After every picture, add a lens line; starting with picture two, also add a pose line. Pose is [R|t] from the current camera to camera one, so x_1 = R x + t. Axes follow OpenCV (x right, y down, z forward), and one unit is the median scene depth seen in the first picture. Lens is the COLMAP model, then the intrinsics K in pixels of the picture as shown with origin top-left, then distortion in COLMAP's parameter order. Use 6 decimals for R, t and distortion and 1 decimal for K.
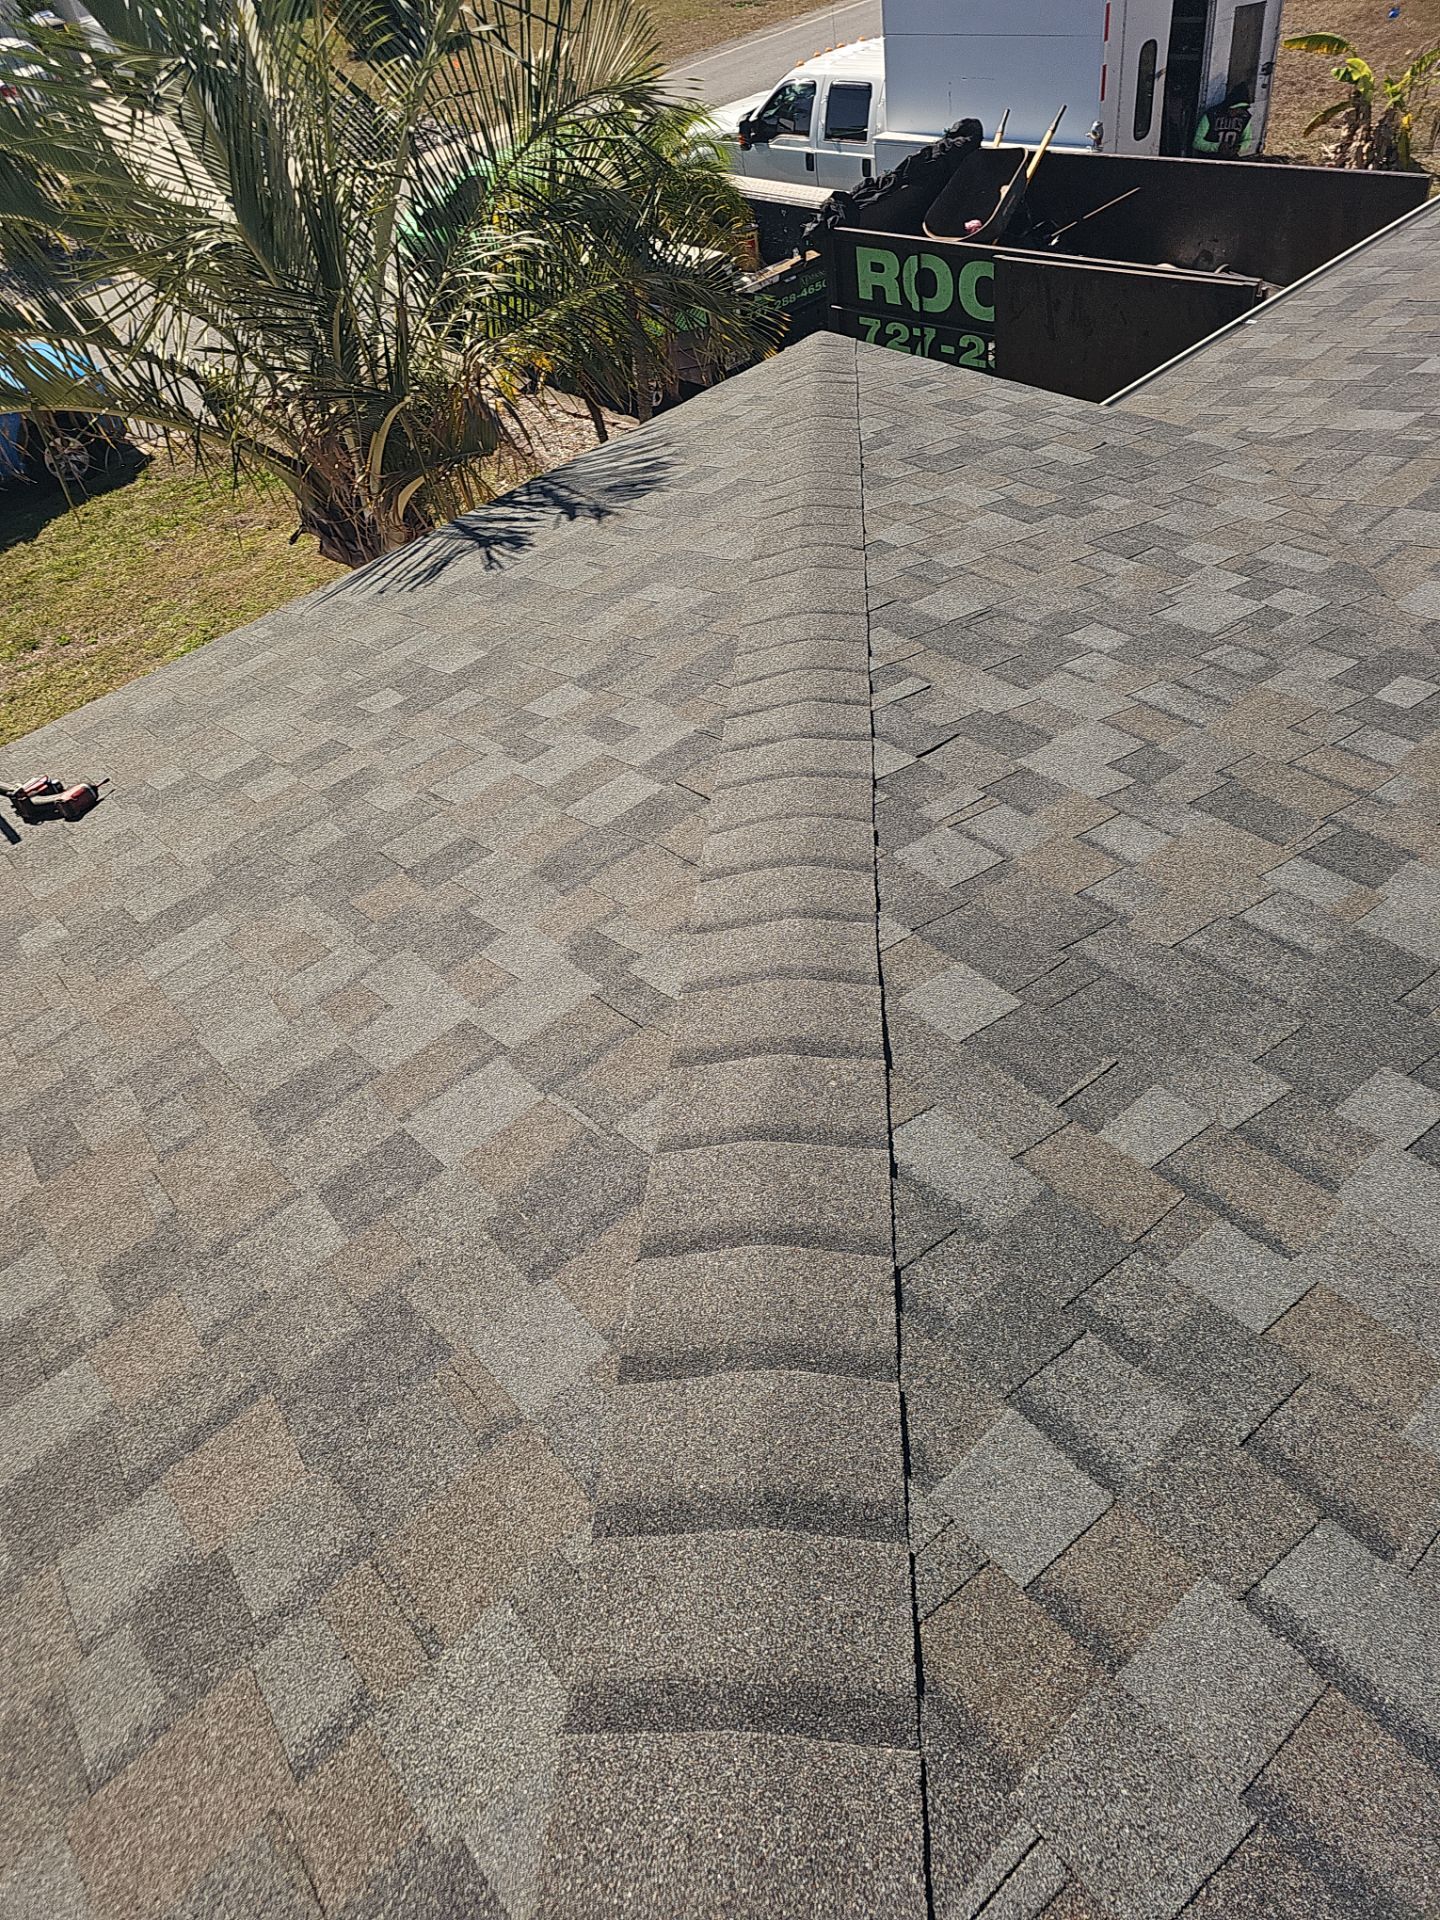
lens RADIAL K [[1276.6, 0, 720.0], [0, 1276.6, 960.0], [0, 0, 1]] dist [0.047834, -0.034582]
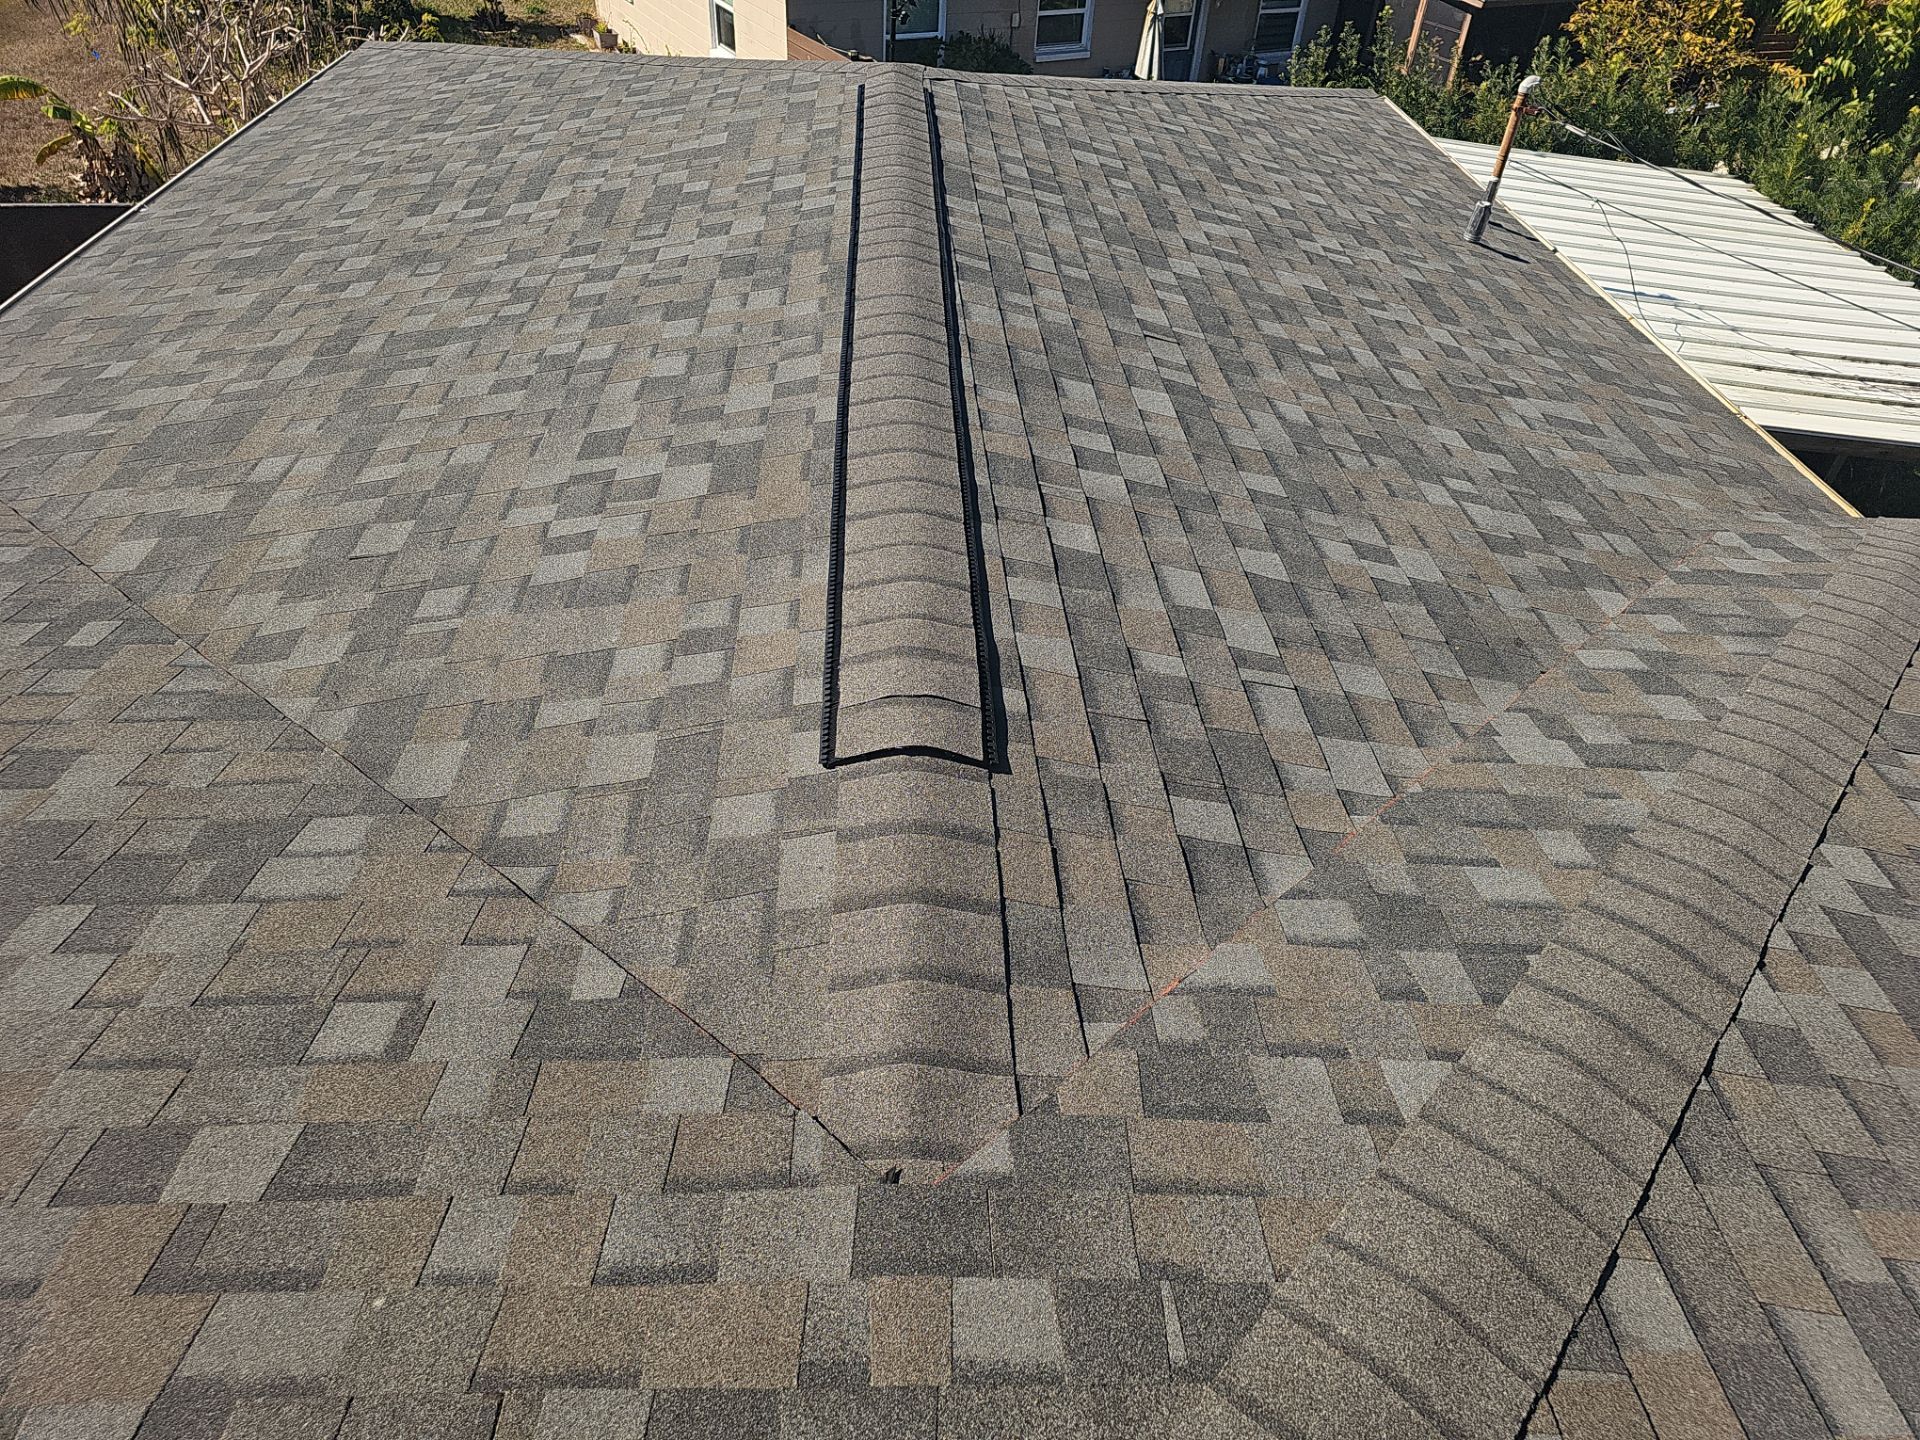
lens RADIAL K [[1279.6, 0, 932.2], [0, 1279.6, 716.8], [0, 0, 1]] dist [0.058381, -0.044048]
pose [[0.626424, -0.358765, 0.692012, 0.037722], [0.460553, 0.886602, 0.042746, 0.041465], [-0.628875, 0.291931, 0.720619, -0.083881]]
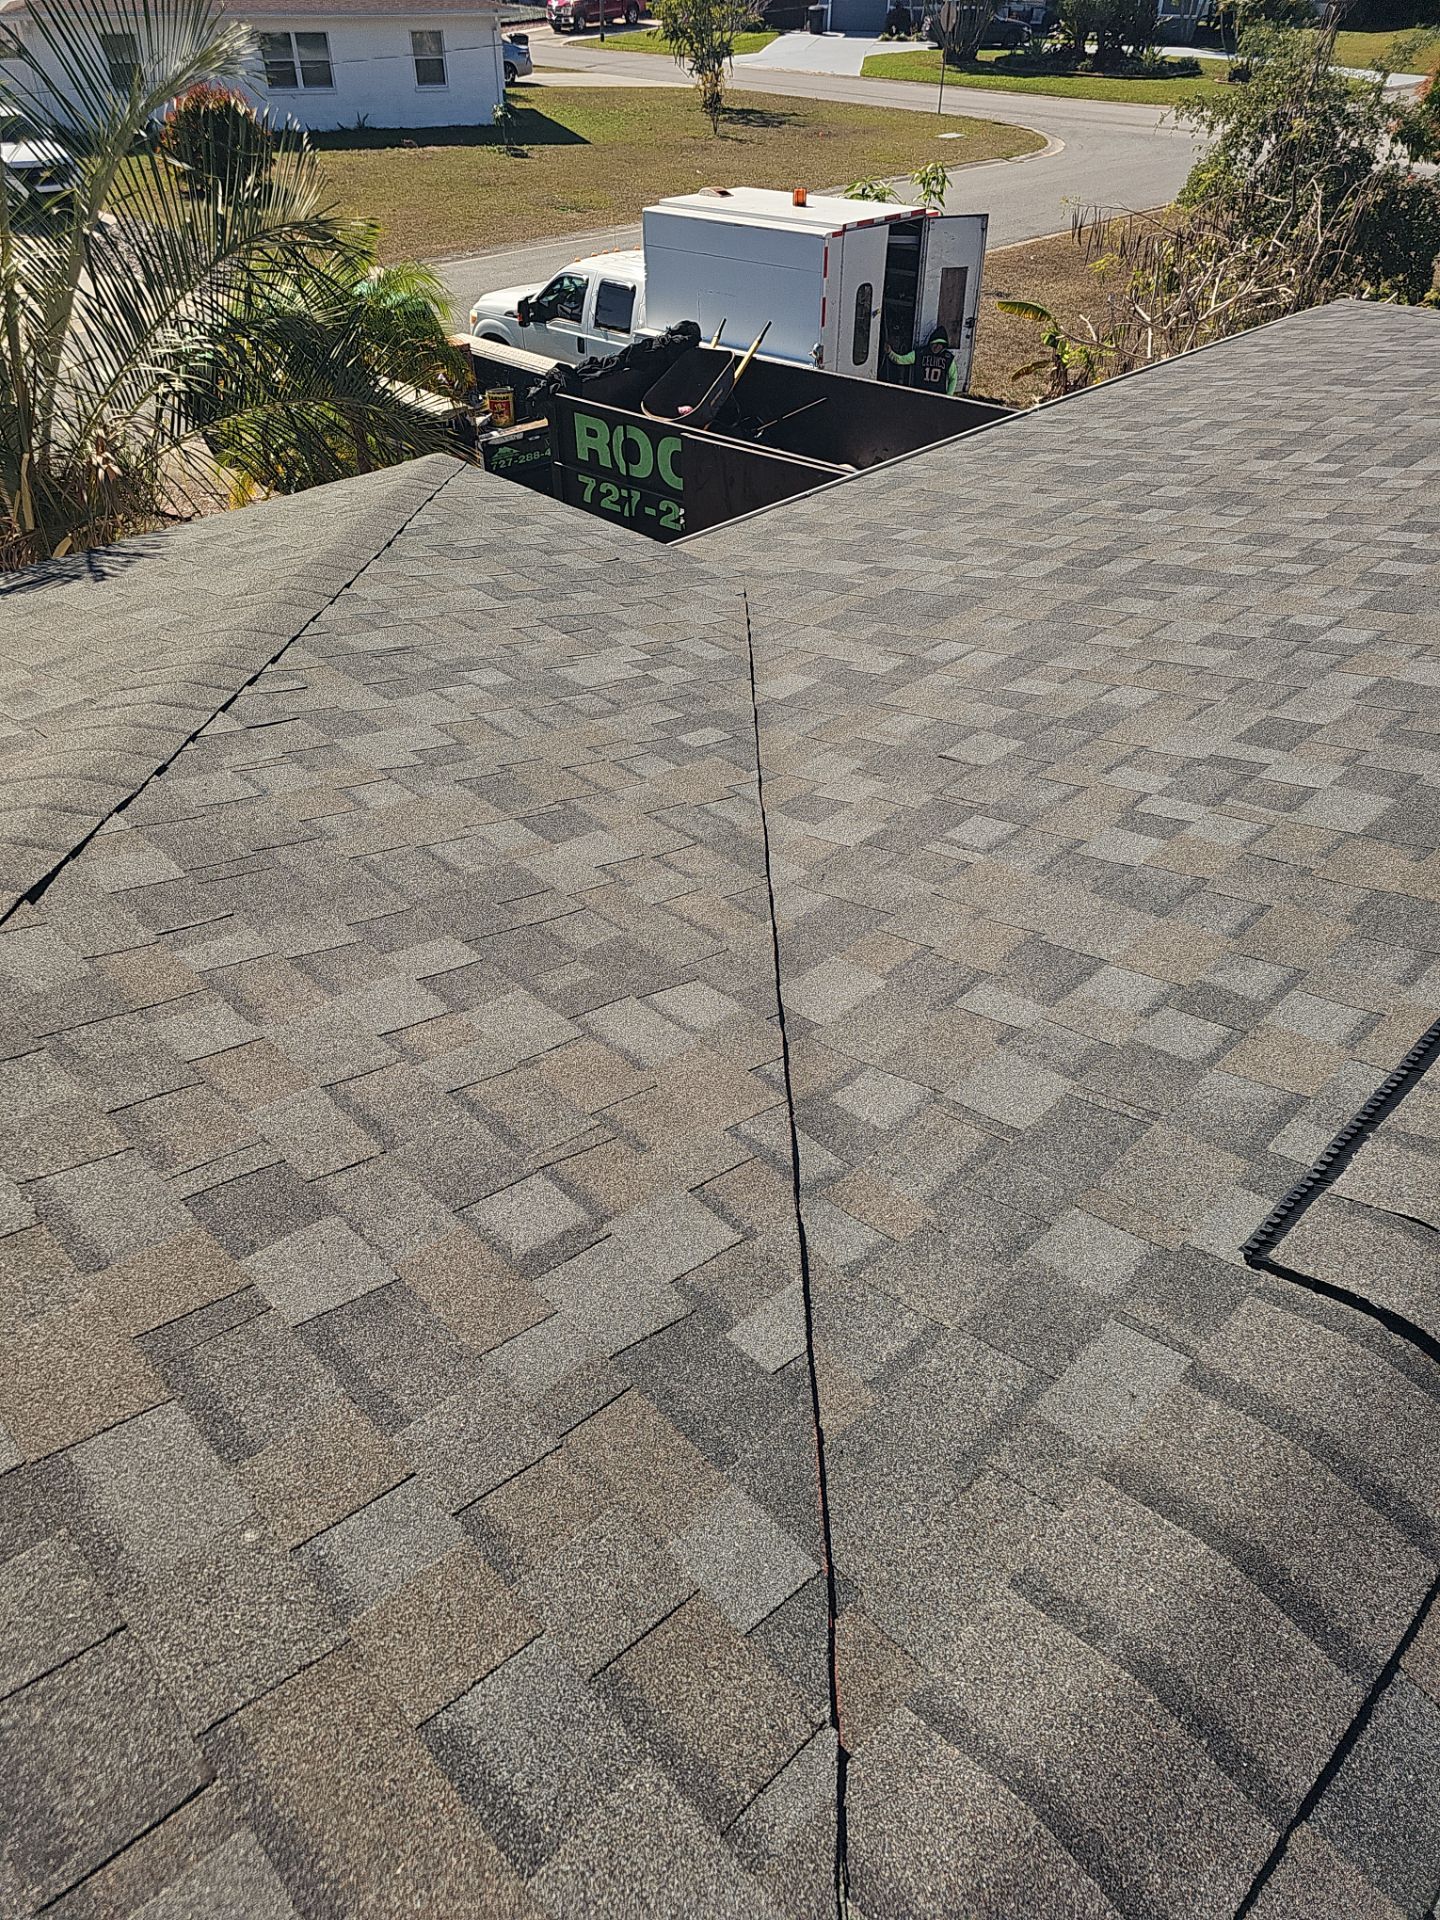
lens RADIAL K [[1279.6, 0, 683.3], [0, 1279.6, 960.8], [0, 0, 1]] dist [0.058381, -0.044048]
pose [[0.988608, 0.077054, 0.129290, 0.090533], [-0.061564, 0.990887, -0.119804, 0.038569], [-0.137343, 0.110480, 0.984343, -0.047888]]
